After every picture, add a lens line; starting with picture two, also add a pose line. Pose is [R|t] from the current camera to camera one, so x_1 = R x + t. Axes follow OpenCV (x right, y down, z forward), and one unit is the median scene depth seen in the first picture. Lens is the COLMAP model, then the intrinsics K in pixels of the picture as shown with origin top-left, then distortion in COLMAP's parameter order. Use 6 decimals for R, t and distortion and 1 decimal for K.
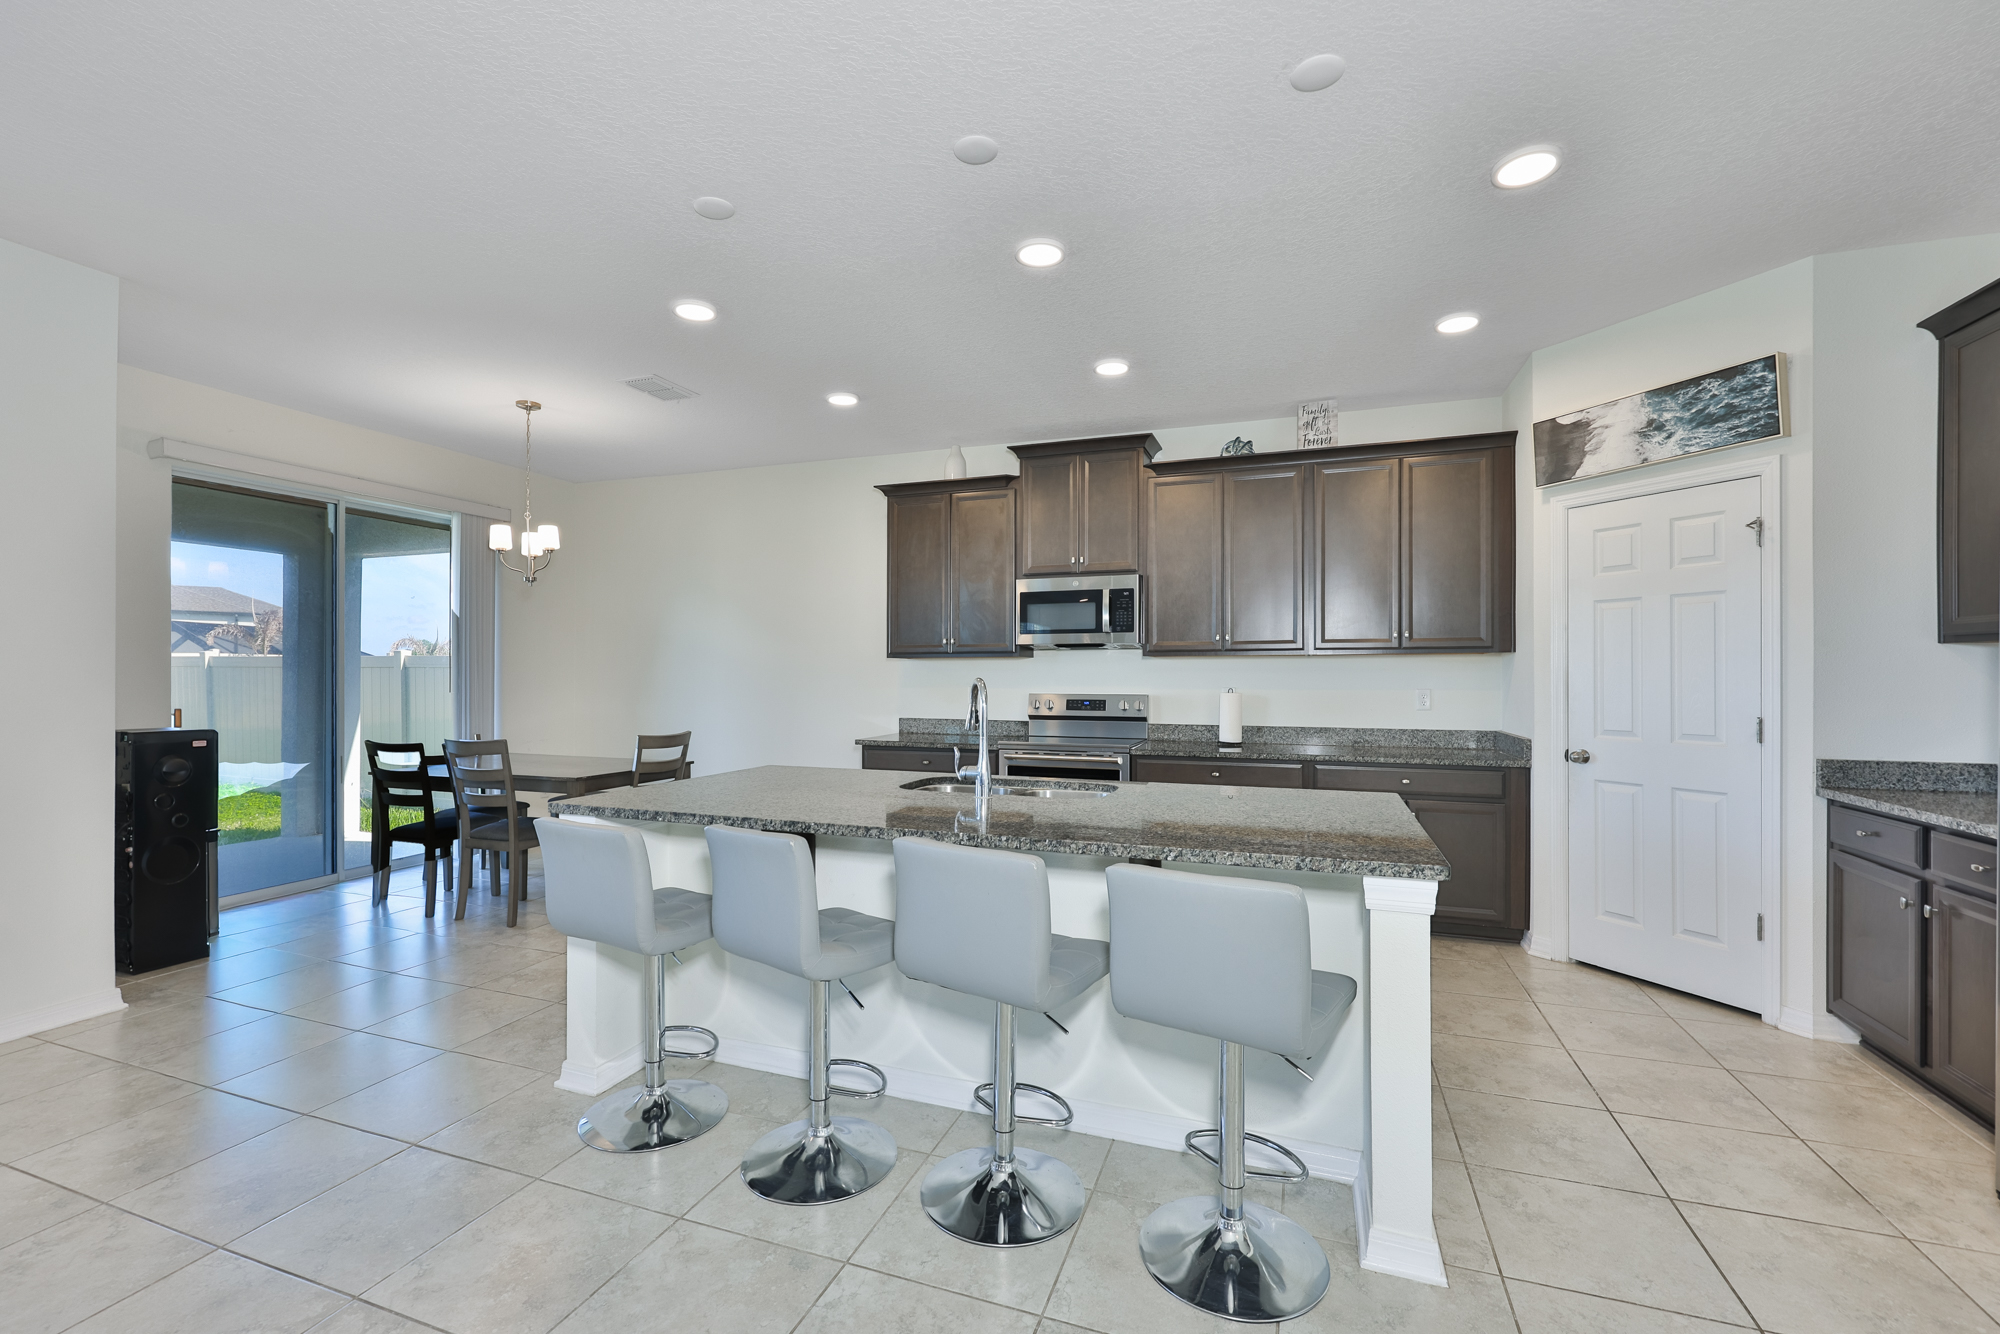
lens RADIAL K [[868.7, 0, 987.1], [0, 868.7, 673.5], [0, 0, 1]] dist [-0.001269, -0.000399]
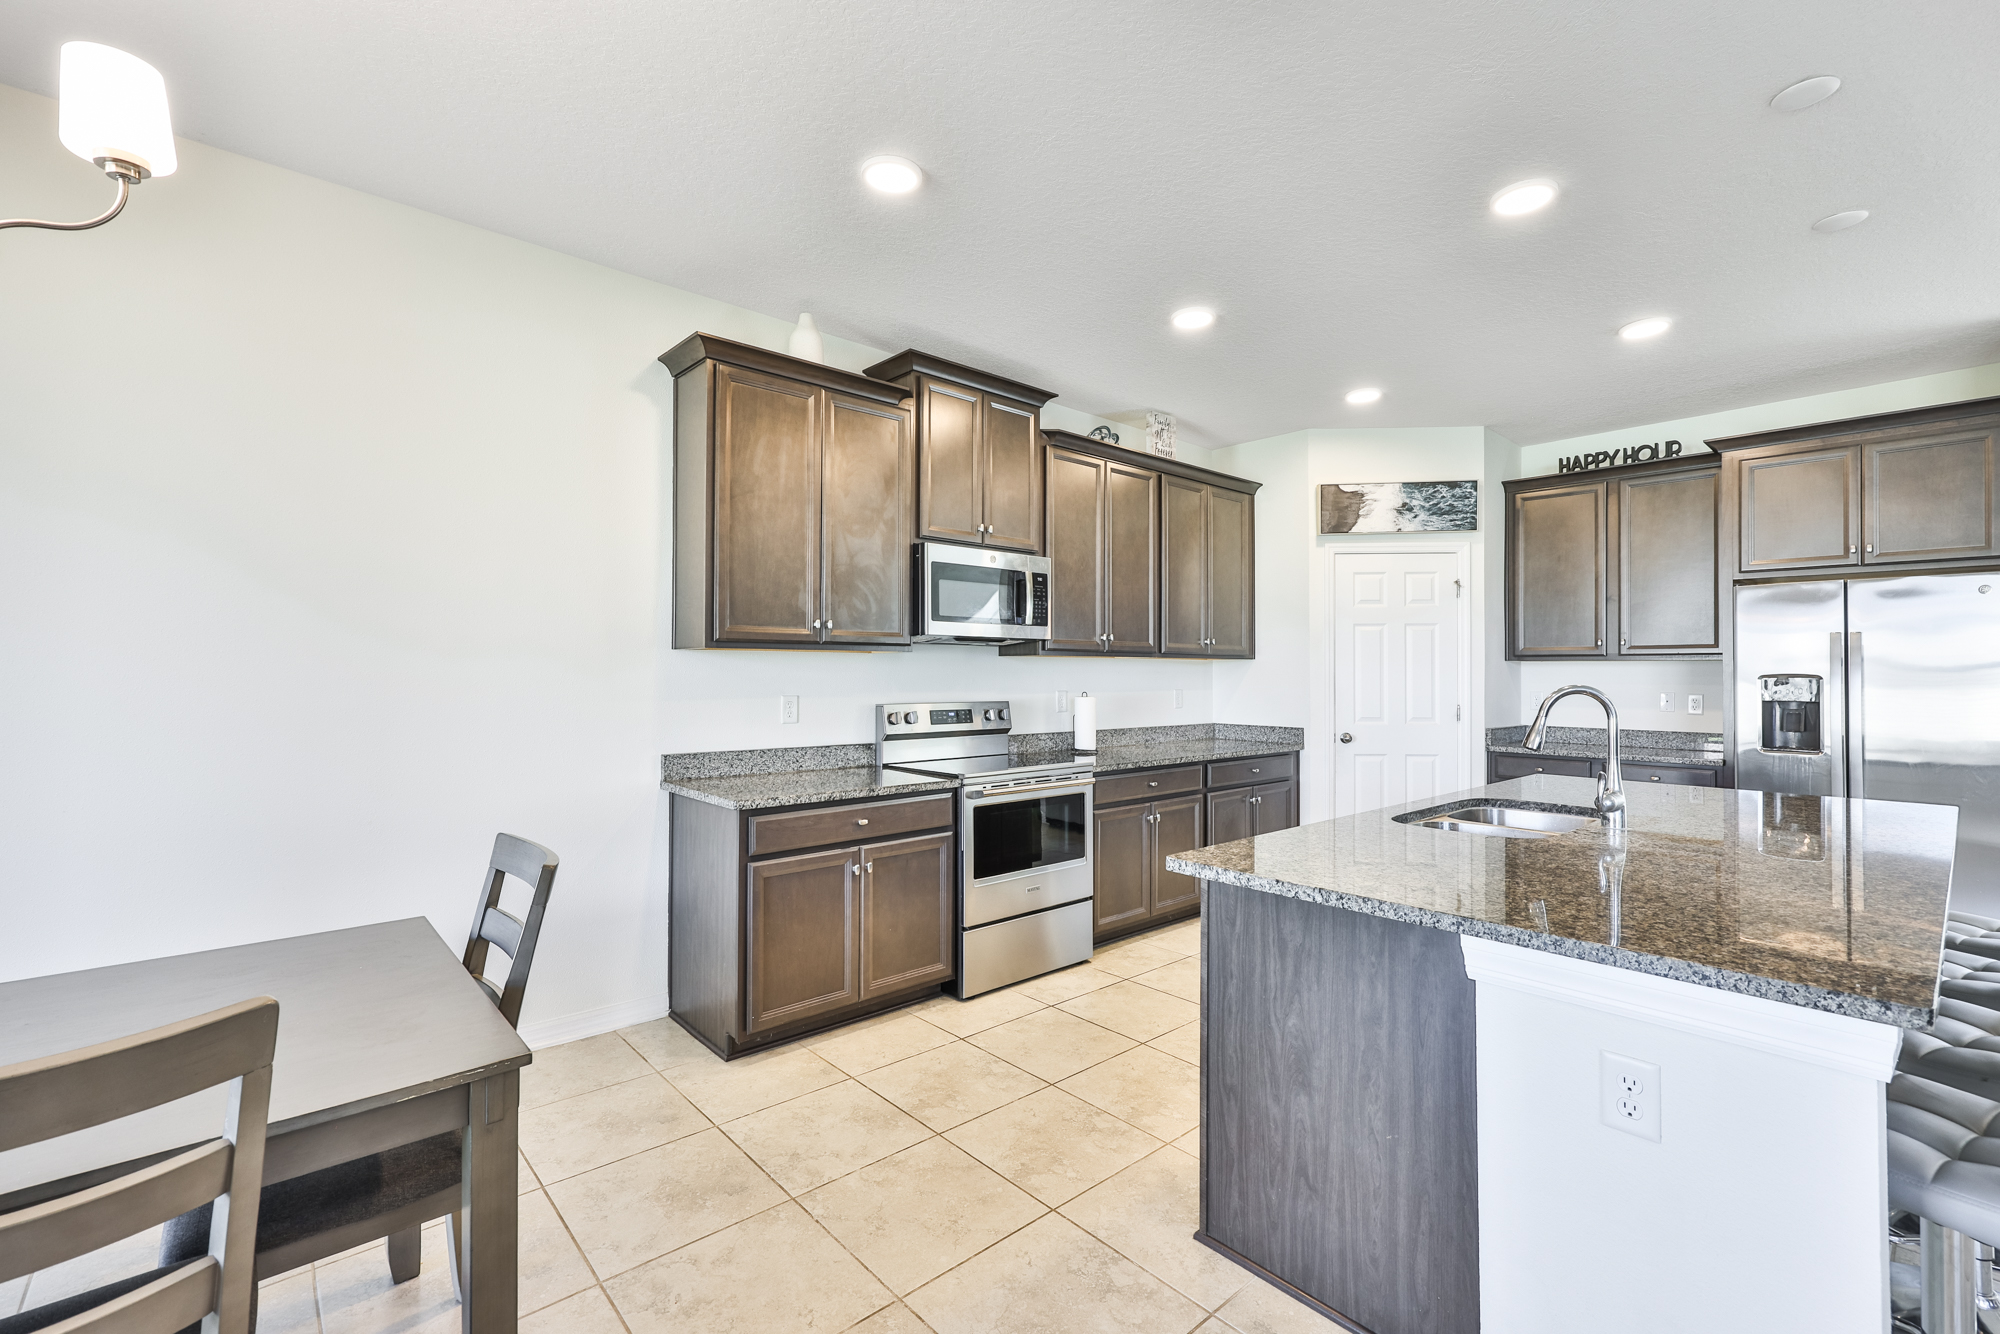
lens RADIAL K [[868.7, 0, 987.1], [0, 868.7, 673.5], [0, 0, 1]] dist [-0.001269, -0.000399]
pose [[0.459618, 0.004415, 0.888106, -0.821214], [-0.001673, 0.999990, -0.004106, 0.002100], [-0.888115, 0.000401, 0.459621, 0.915353]]
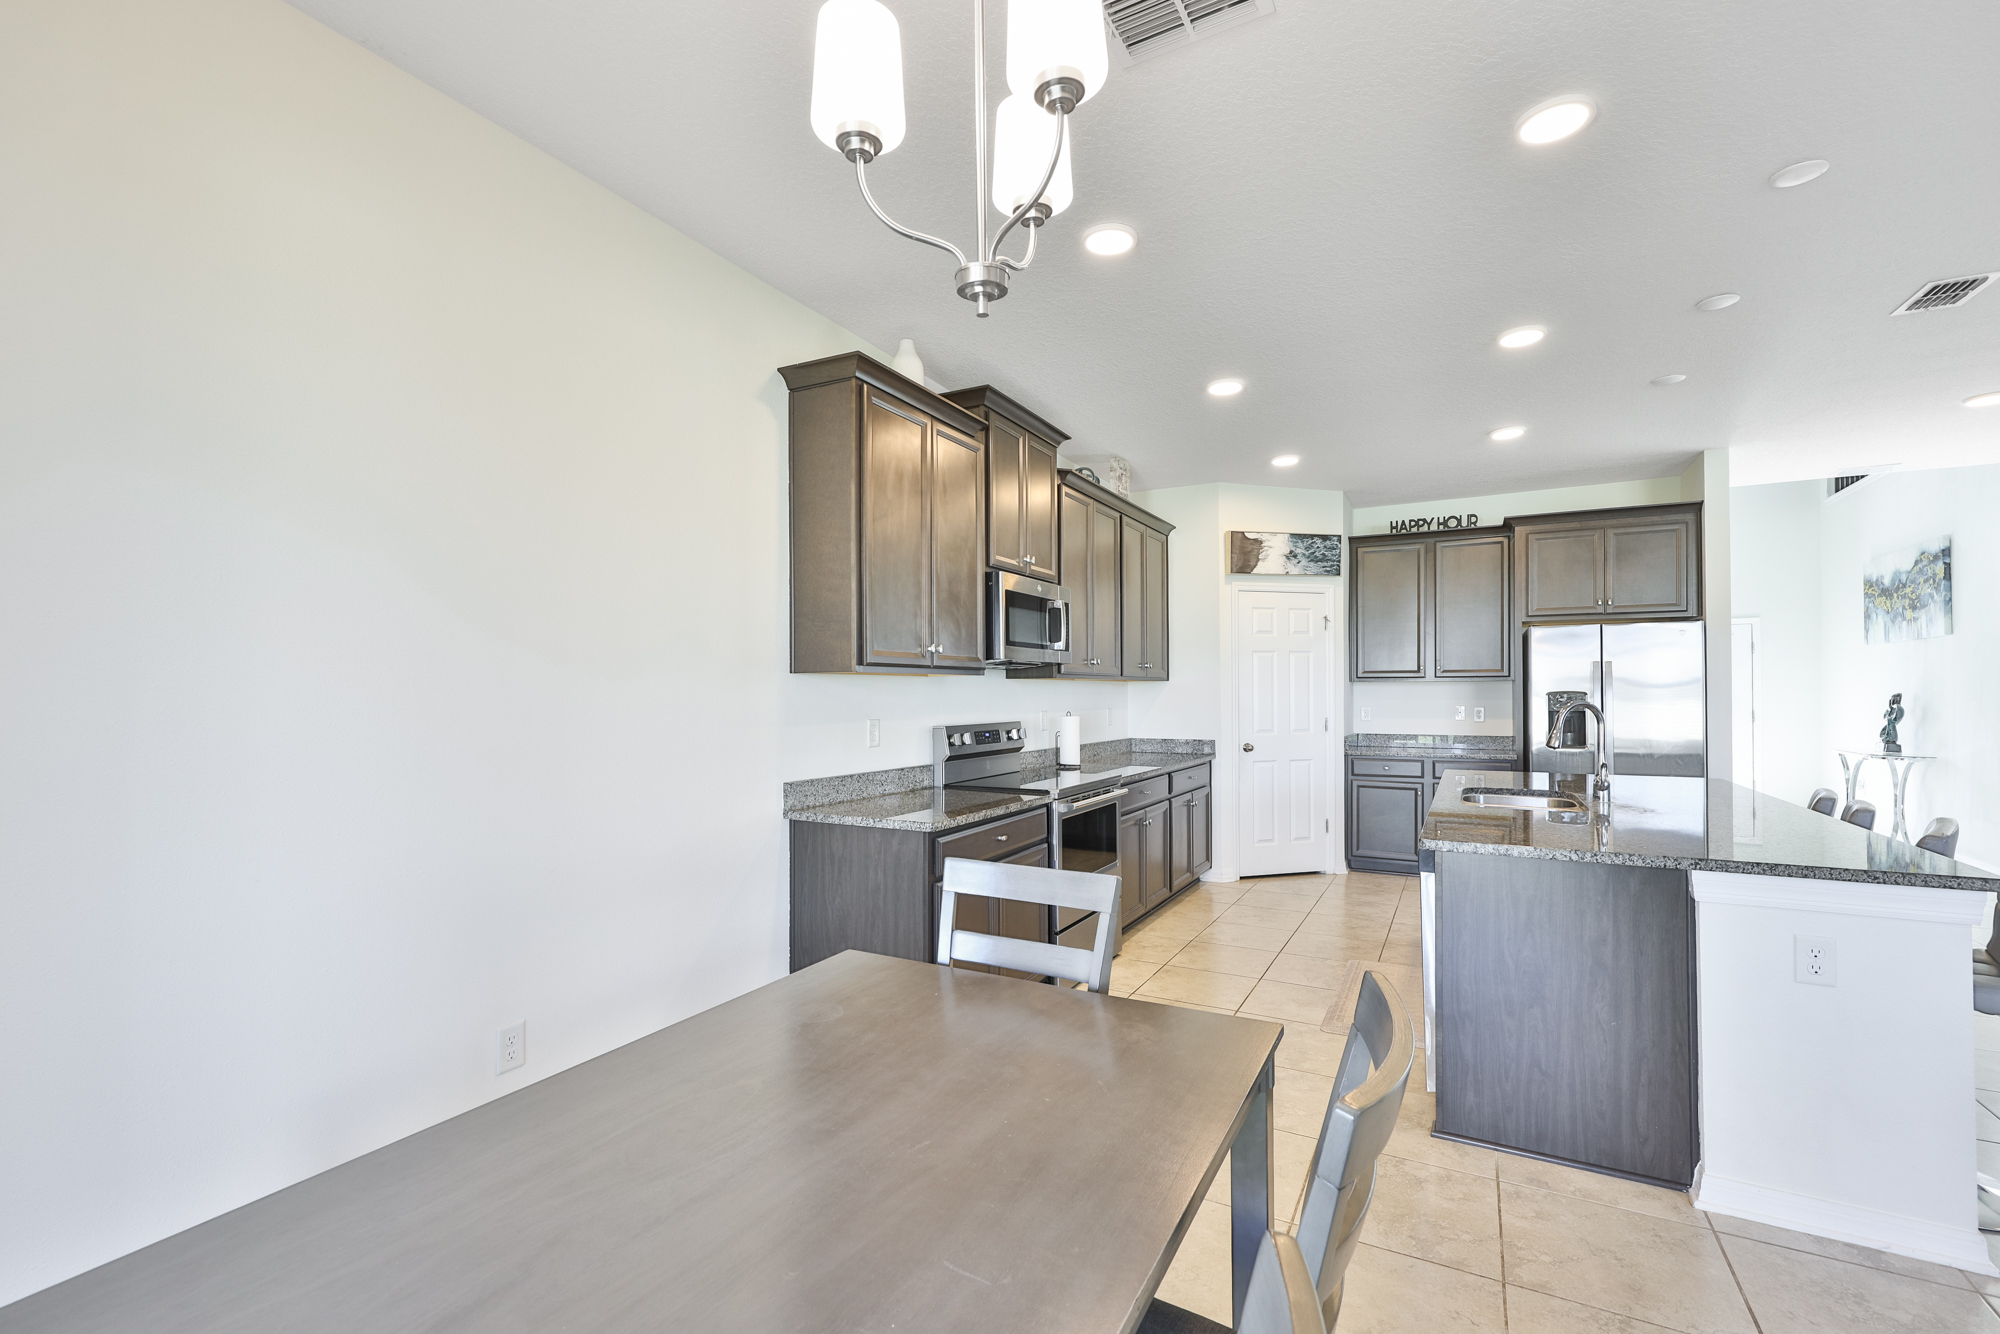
lens RADIAL K [[873.3, 0, 1005.5], [0, 873.3, 699.5], [0, 0, 1]] dist [0.003313, 0.001185]
pose [[0.118273, -0.004280, 0.992972, -1.016143], [0.007370, 0.999967, 0.003432, -0.001474], [-0.992954, 0.006912, 0.118301, 1.313249]]
